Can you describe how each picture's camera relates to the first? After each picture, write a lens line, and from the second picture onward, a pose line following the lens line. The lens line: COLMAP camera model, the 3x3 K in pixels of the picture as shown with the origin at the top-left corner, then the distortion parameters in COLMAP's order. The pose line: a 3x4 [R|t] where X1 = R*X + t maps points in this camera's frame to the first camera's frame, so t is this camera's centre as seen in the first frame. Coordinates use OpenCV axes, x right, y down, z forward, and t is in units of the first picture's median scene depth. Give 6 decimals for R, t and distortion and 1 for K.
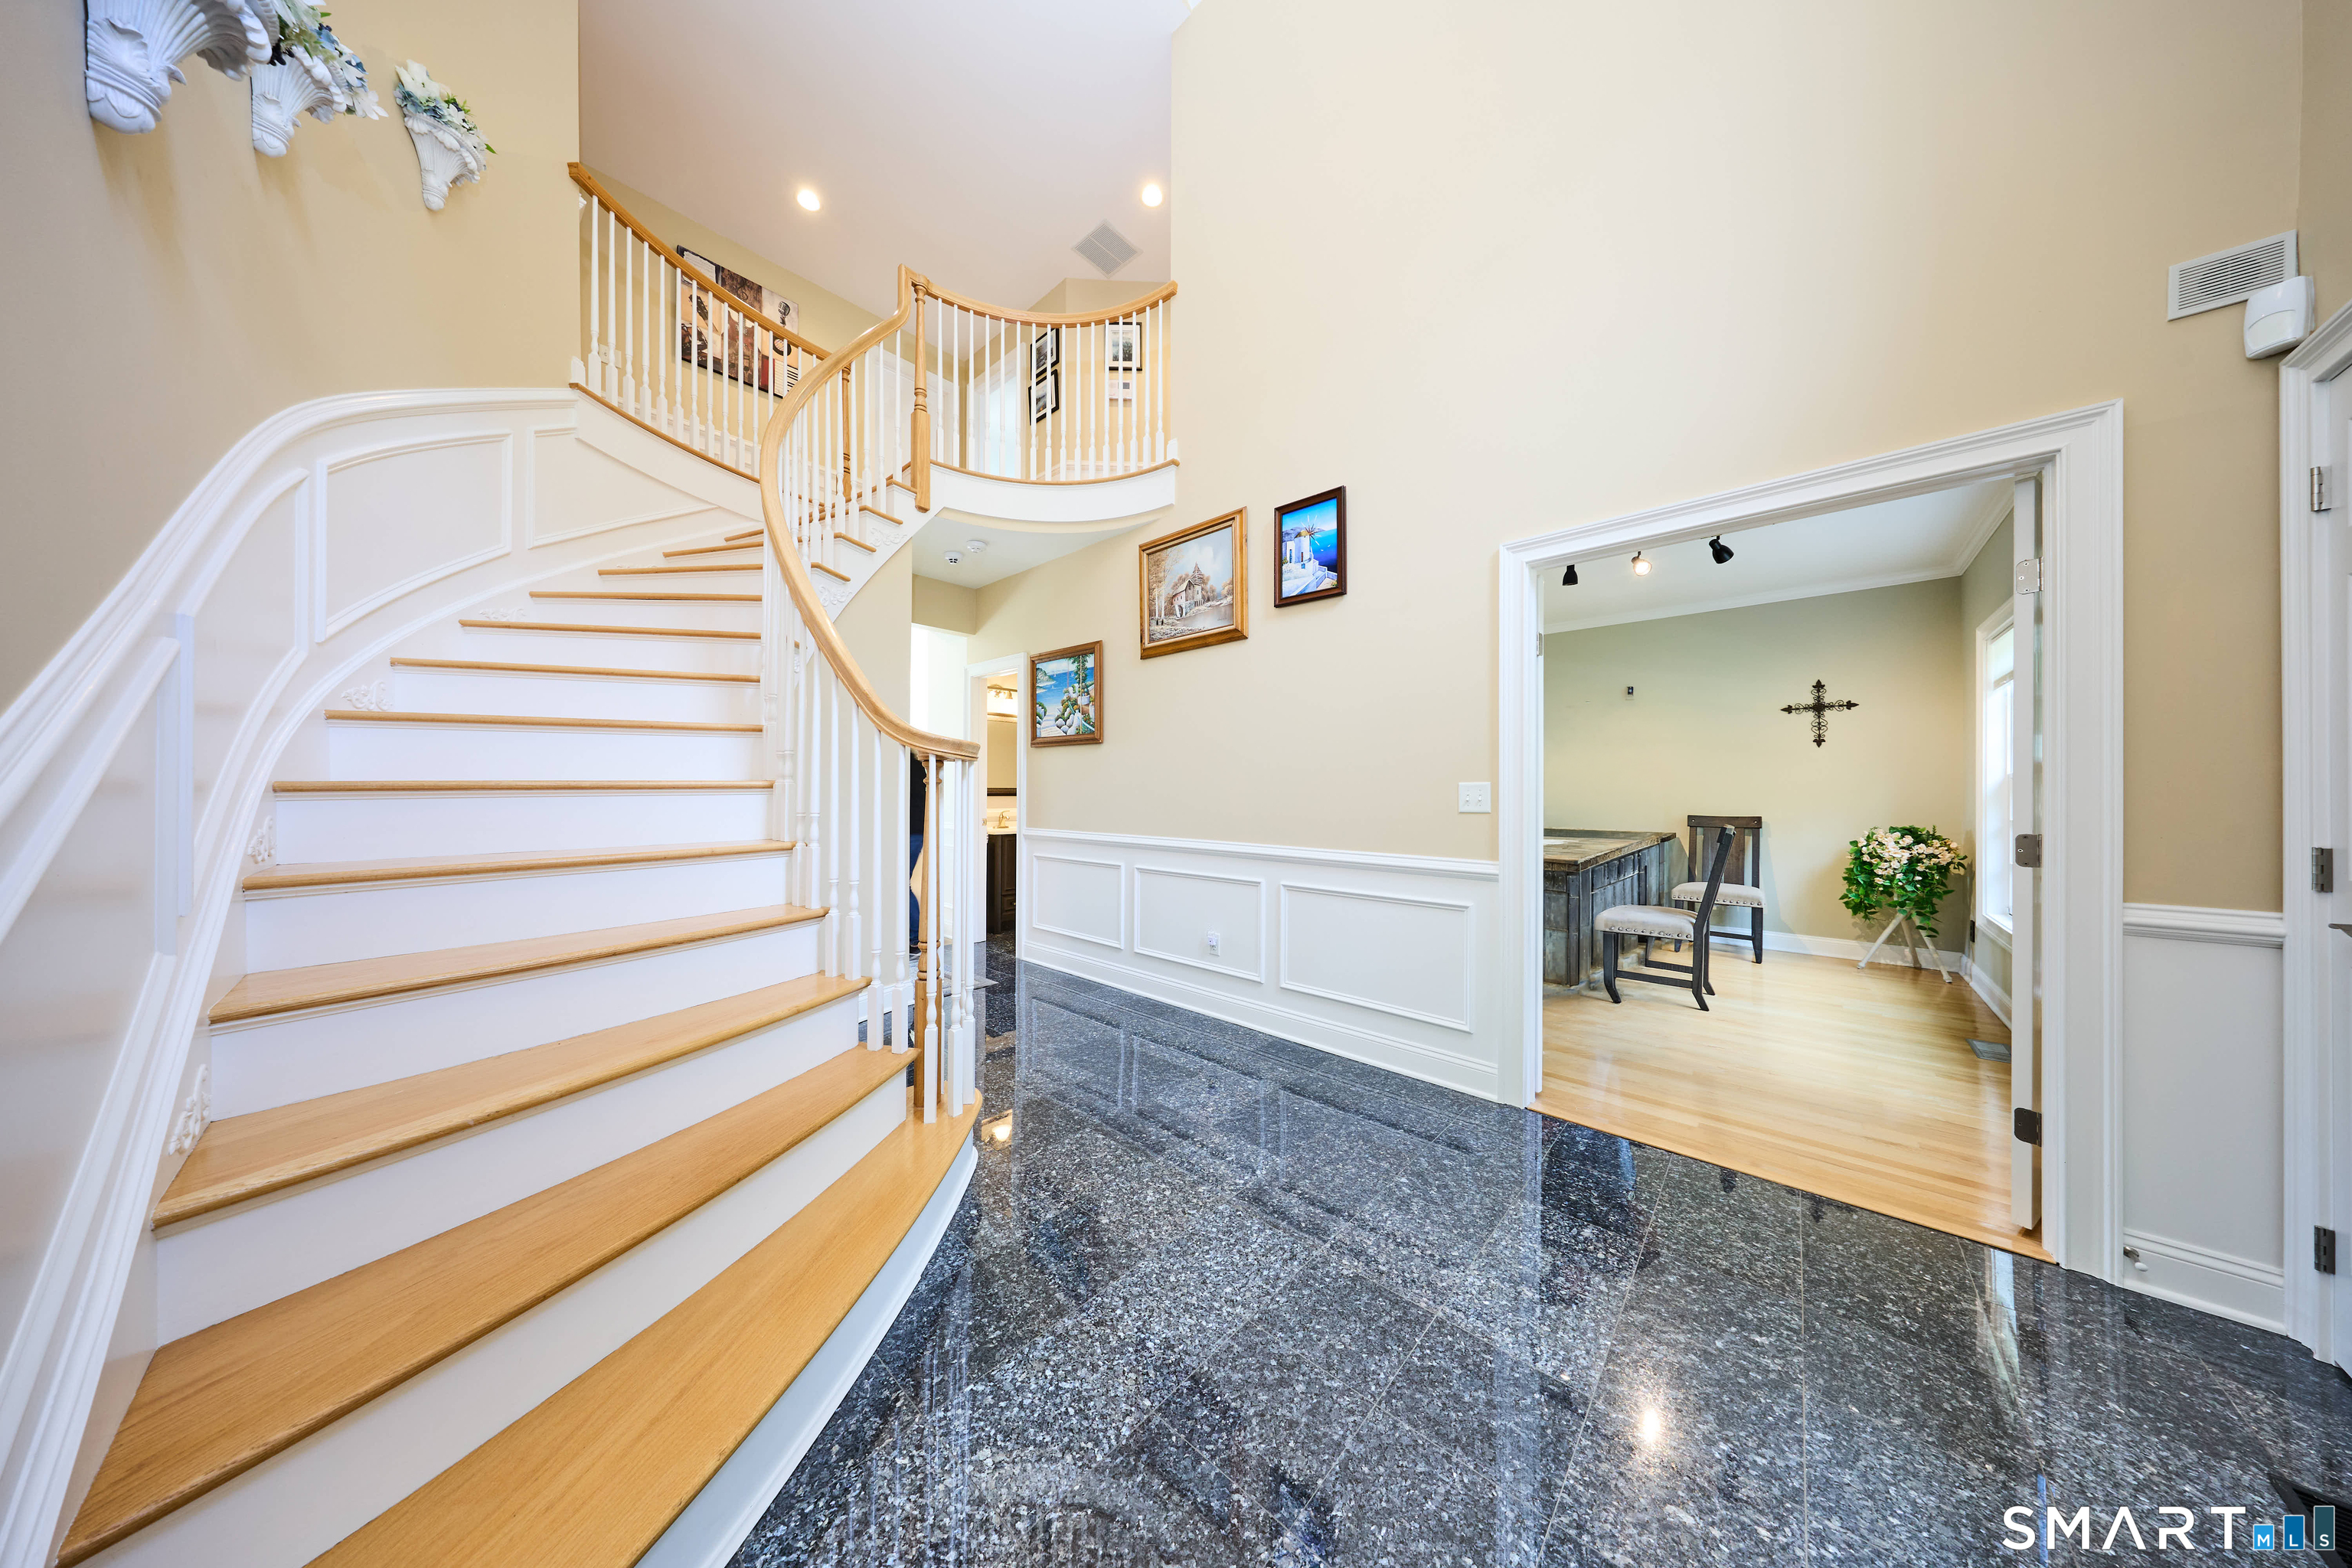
lens RADIAL K [[672.1, 0, 1183.2], [0, 672.1, 790.5], [0, 0, 1]] dist [-0.001604, -0.000008]
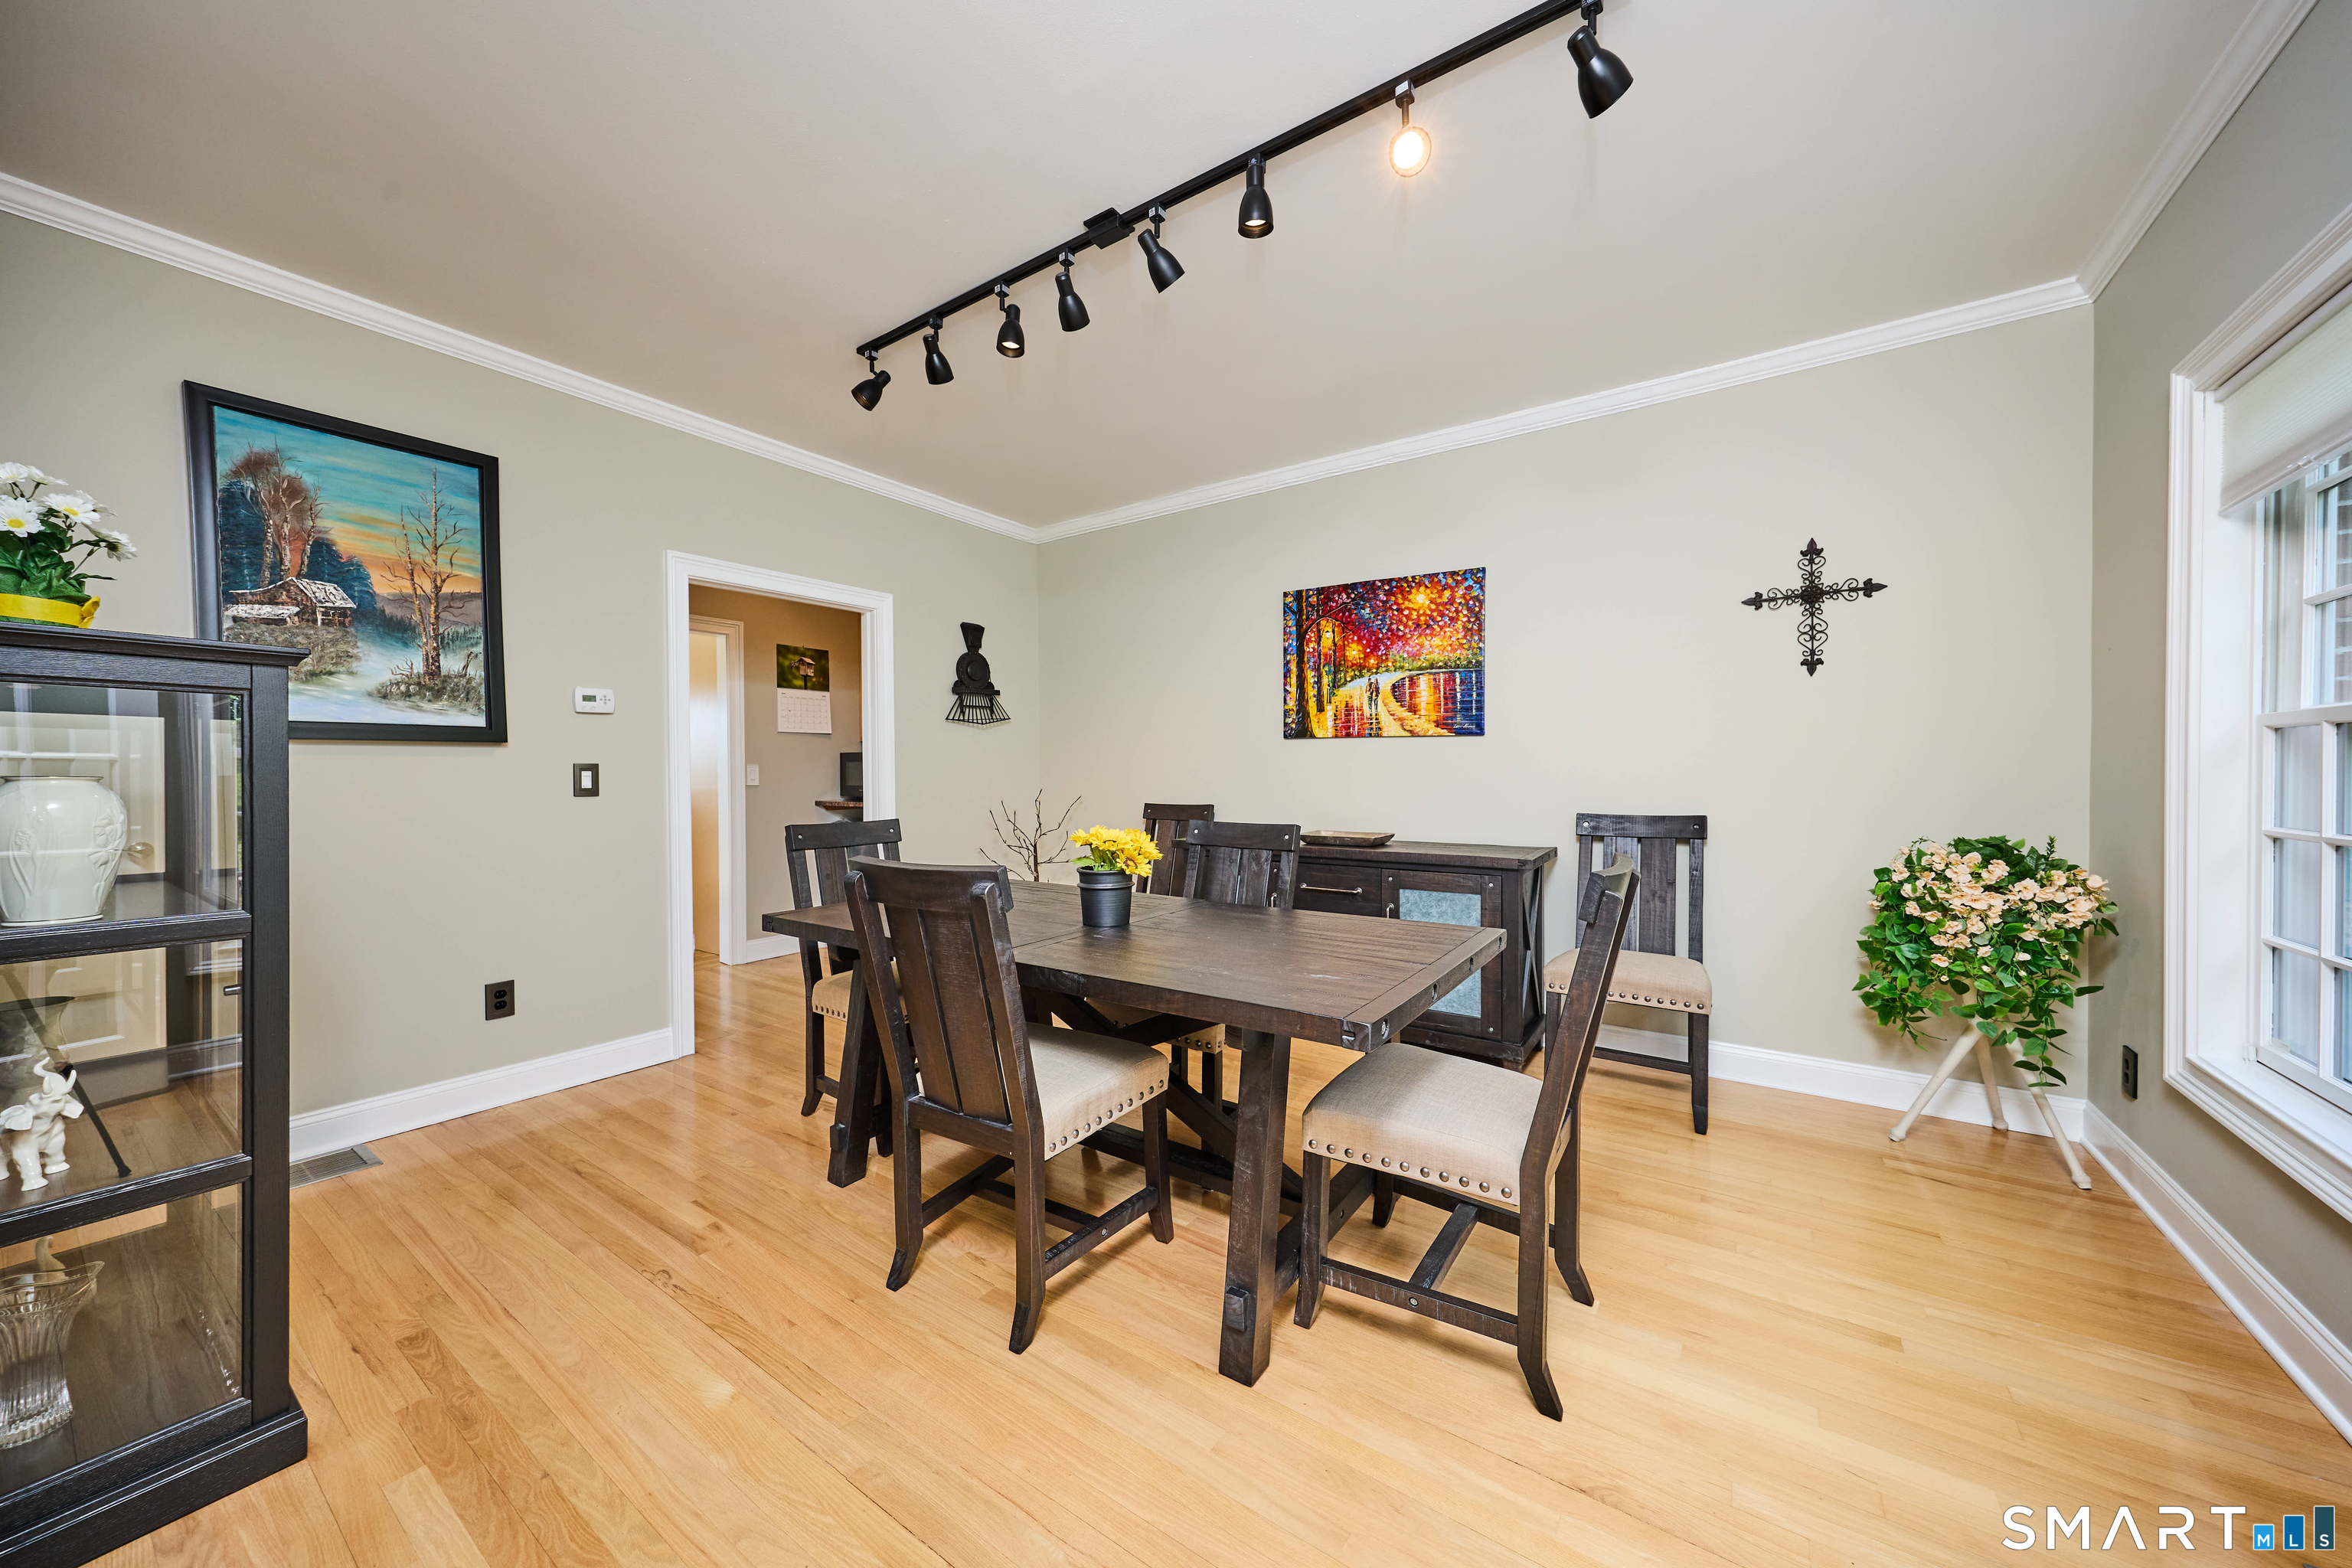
lens RADIAL K [[822.1, 0, 1171.9], [0, 822.1, 777.2], [0, 0, 1]] dist [-0.002573, -0.000110]
pose [[0.990972, -0.000717, 0.134070, 0.443255], [0.000691, 1.000000, 0.000243, 0.010184], [-0.134070, -0.000148, 0.990972, 0.514727]]
